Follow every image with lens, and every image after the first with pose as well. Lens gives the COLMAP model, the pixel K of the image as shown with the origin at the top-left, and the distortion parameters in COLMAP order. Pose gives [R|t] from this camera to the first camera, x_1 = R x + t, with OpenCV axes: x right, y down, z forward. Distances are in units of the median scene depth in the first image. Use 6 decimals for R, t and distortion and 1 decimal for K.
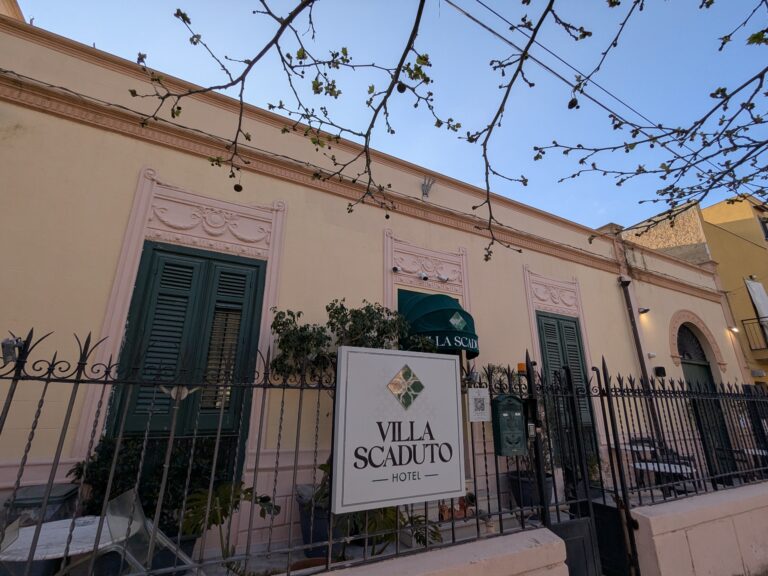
lens RADIAL K [[363.4, 0, 384.0], [0, 363.4, 288.0], [0, 0, 1]] dist [-0.000822, 0.000428]
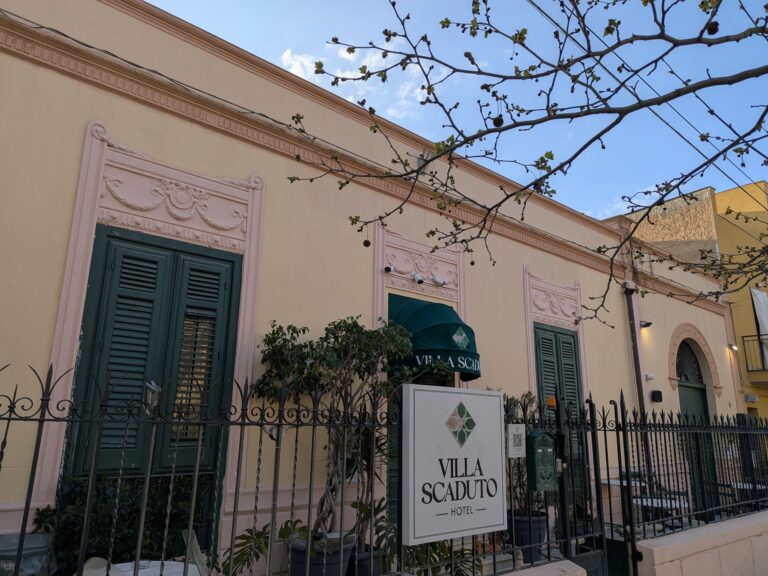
lens RADIAL K [[538.9, 0, 383.8], [0, 538.9, 289.6], [0, 0, 1]] dist [0.079396, -0.096007]
pose [[0.978267, 0.059523, 0.198623, -0.275449], [-0.073069, 0.995424, 0.061575, -0.103064], [-0.194049, -0.074750, 0.978140, -0.234777]]
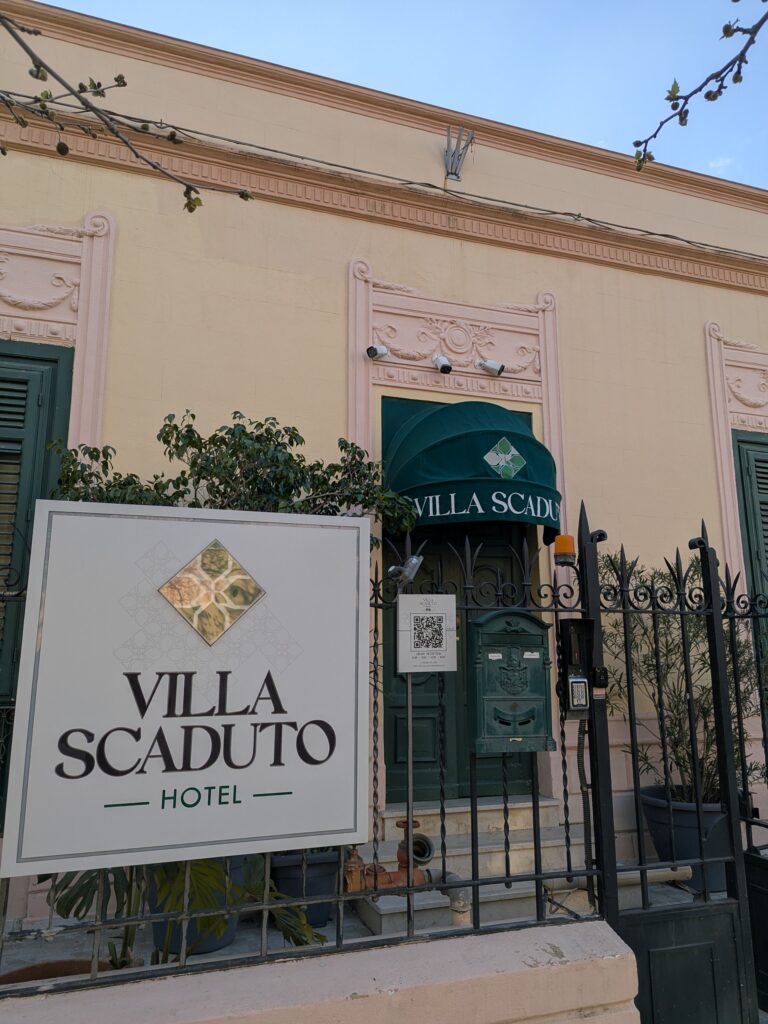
lens RADIAL K [[718.5, 0, 384.0], [0, 718.5, 512.0], [0, 0, 1]] dist [0.079396, -0.096007]
pose [[0.985996, -0.040098, -0.161880, 0.233287], [0.059023, 0.991743, 0.113849, 0.056462], [0.155978, -0.121809, 0.980221, 0.129810]]
